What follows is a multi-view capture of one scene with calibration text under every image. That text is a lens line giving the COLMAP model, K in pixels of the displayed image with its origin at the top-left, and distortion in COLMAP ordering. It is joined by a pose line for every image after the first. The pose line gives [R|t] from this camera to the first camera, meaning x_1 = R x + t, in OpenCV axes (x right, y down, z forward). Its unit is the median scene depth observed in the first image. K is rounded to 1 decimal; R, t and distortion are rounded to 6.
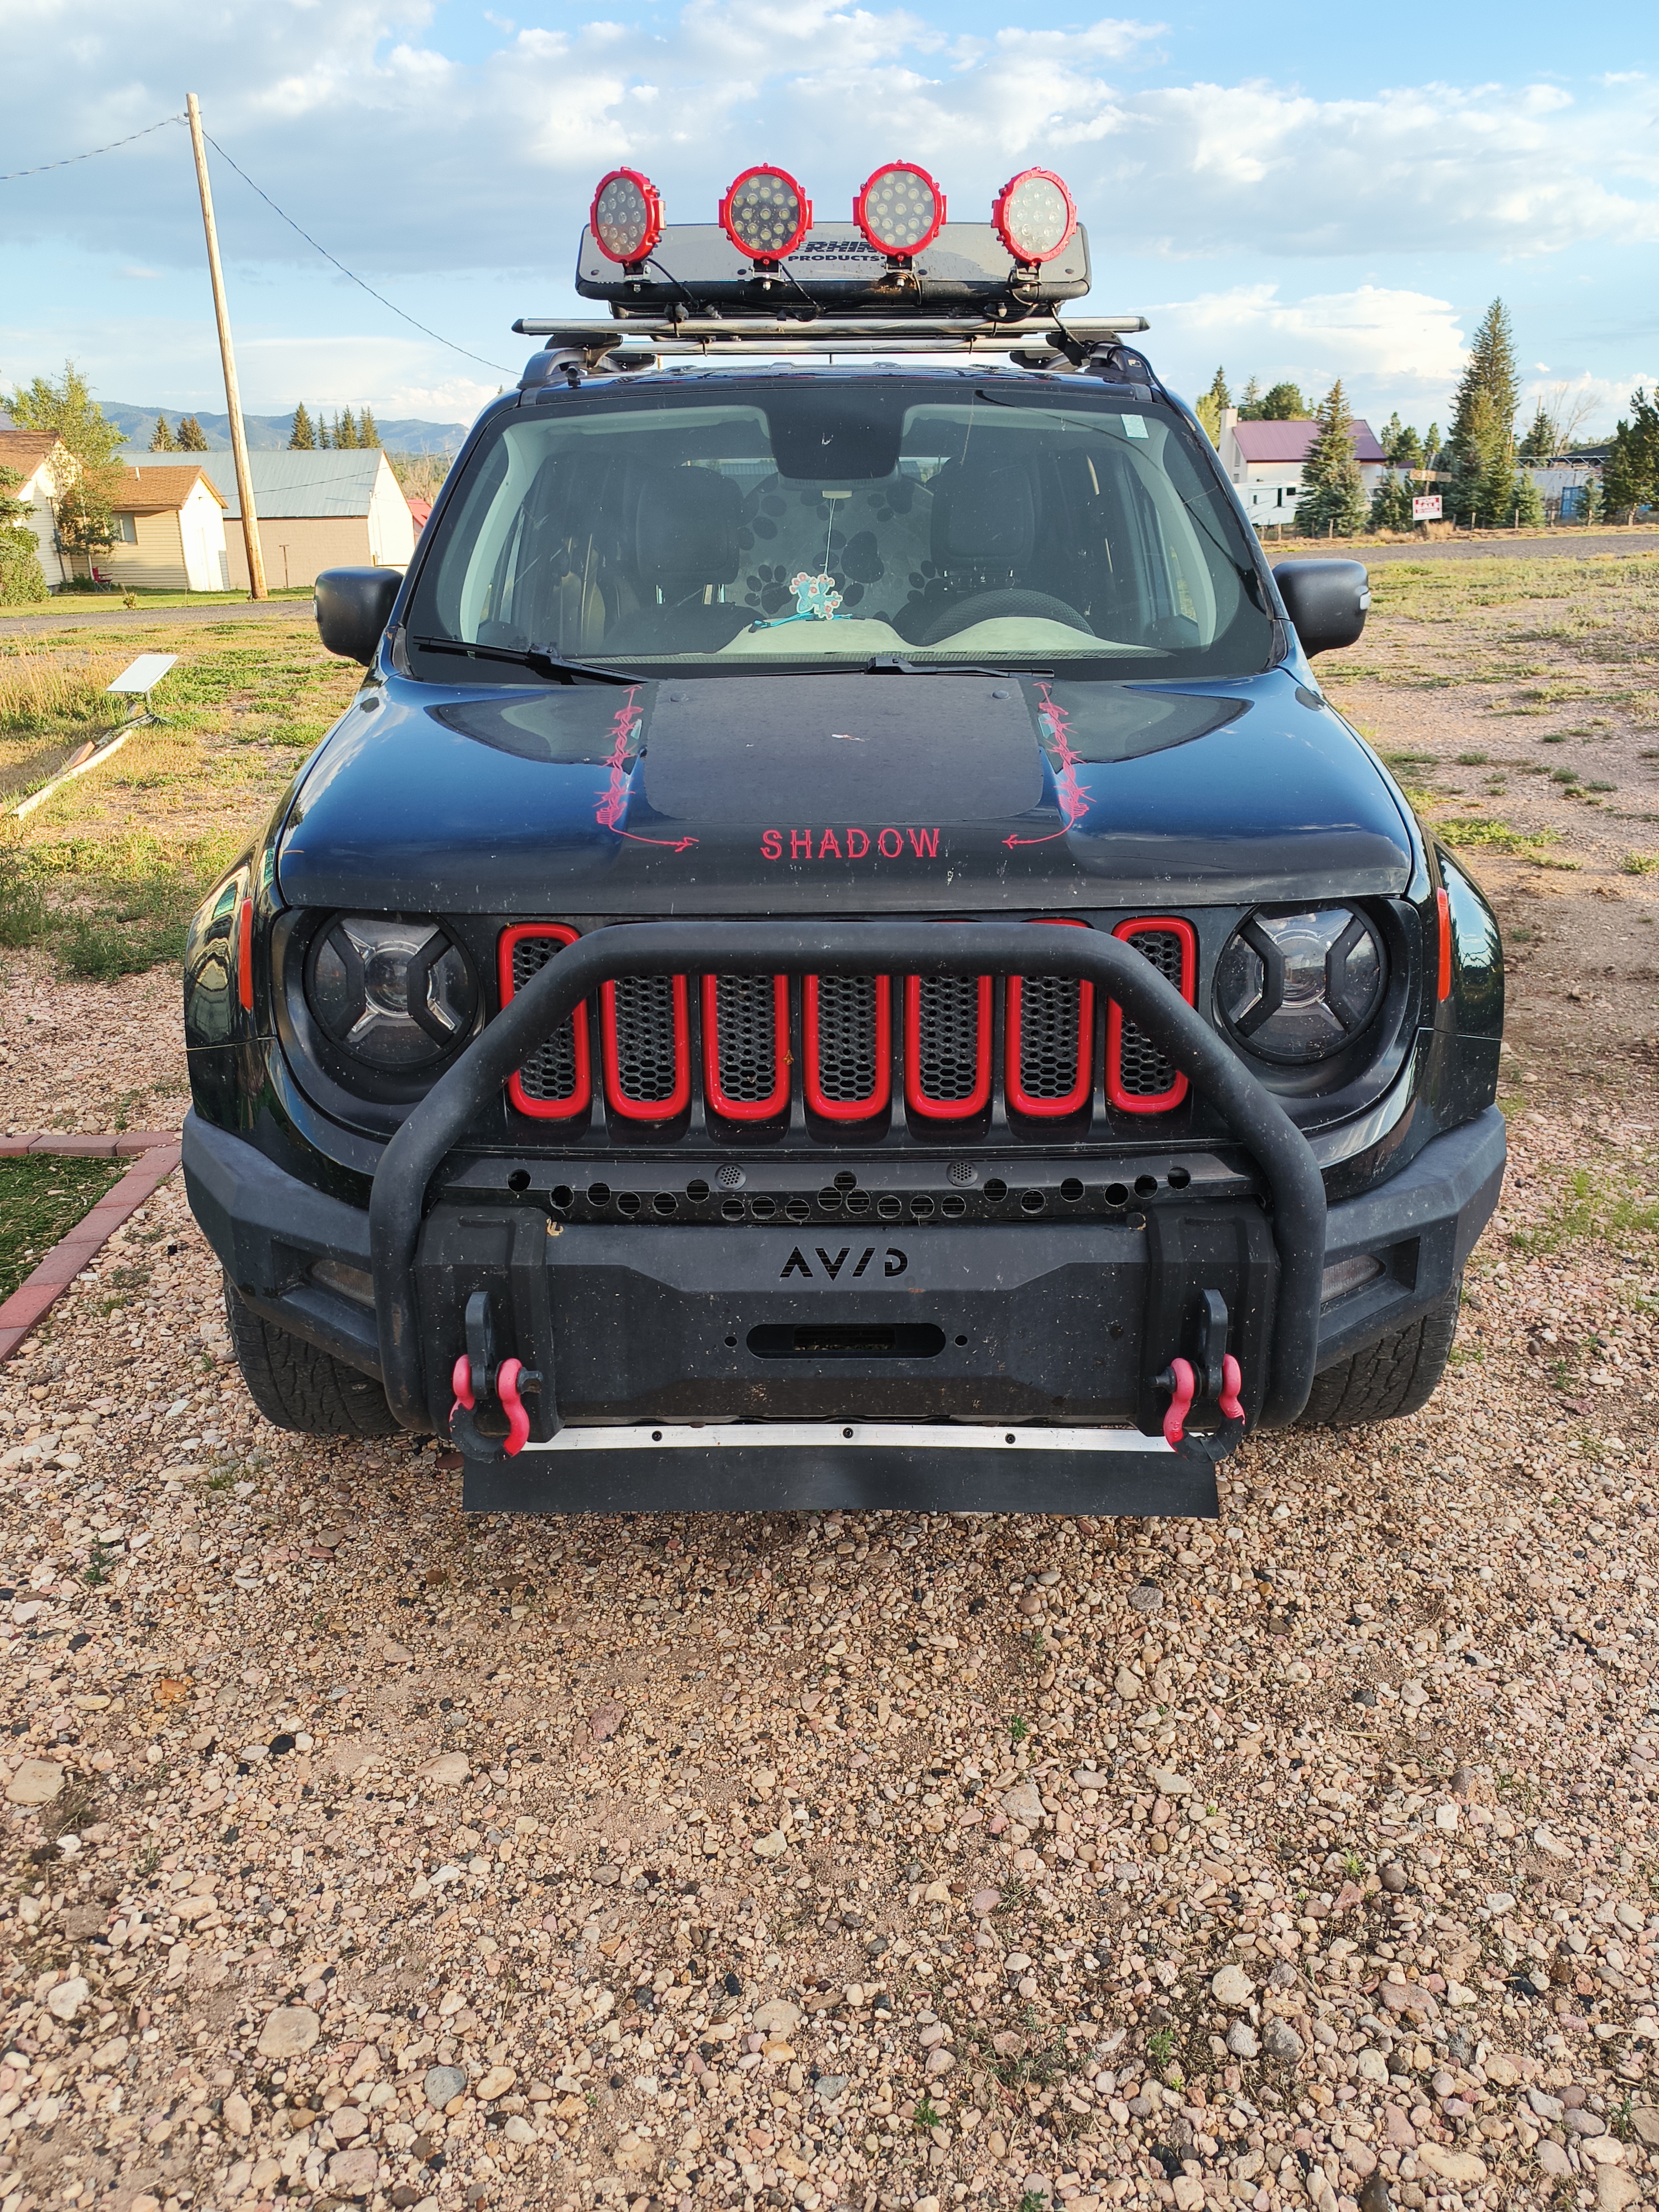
lens RADIAL K [[1710.9, 0, 810.4], [0, 1710.9, 1100.8], [0, 0, 1]] dist [0.020889, -0.029320]
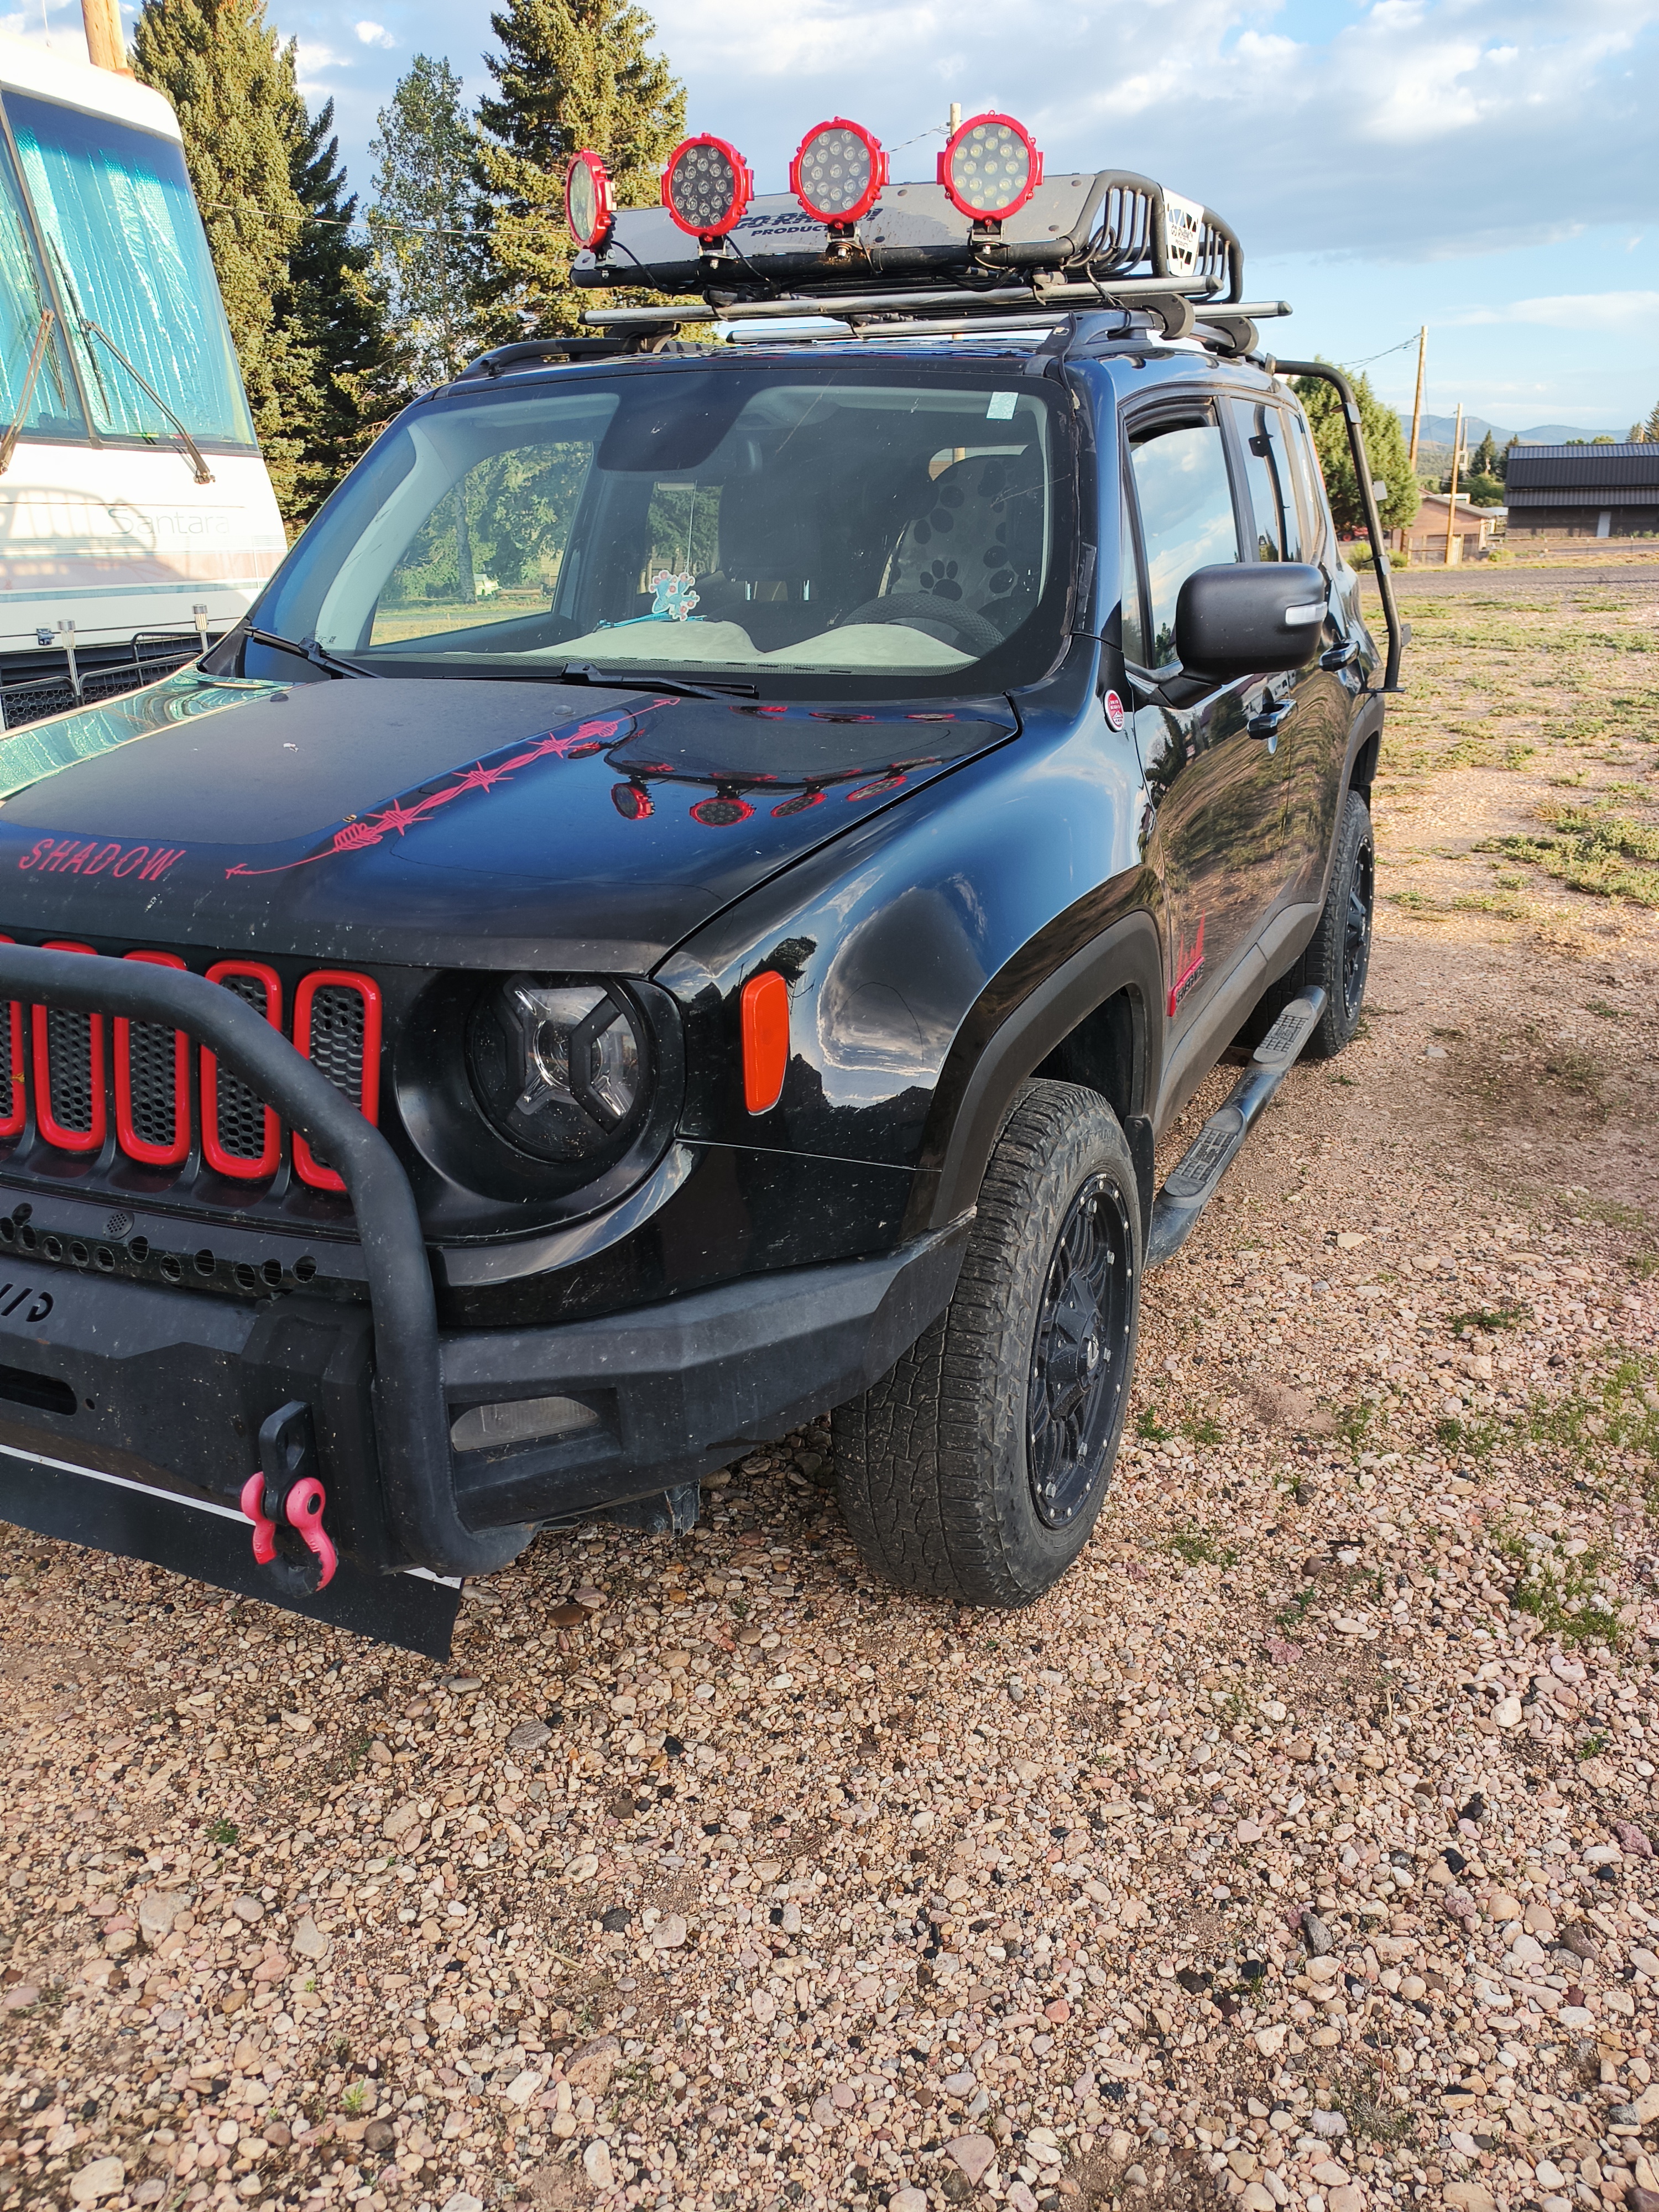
lens RADIAL K [[1710.9, 0, 827.0], [0, 1710.9, 1097.1], [0, 0, 1]] dist [0.020889, -0.029320]
pose [[0.914583, 0.131034, -0.382580, 0.524013], [-0.129568, 0.991125, 0.029719, -0.068693], [0.383079, 0.022390, 0.923444, 0.193512]]
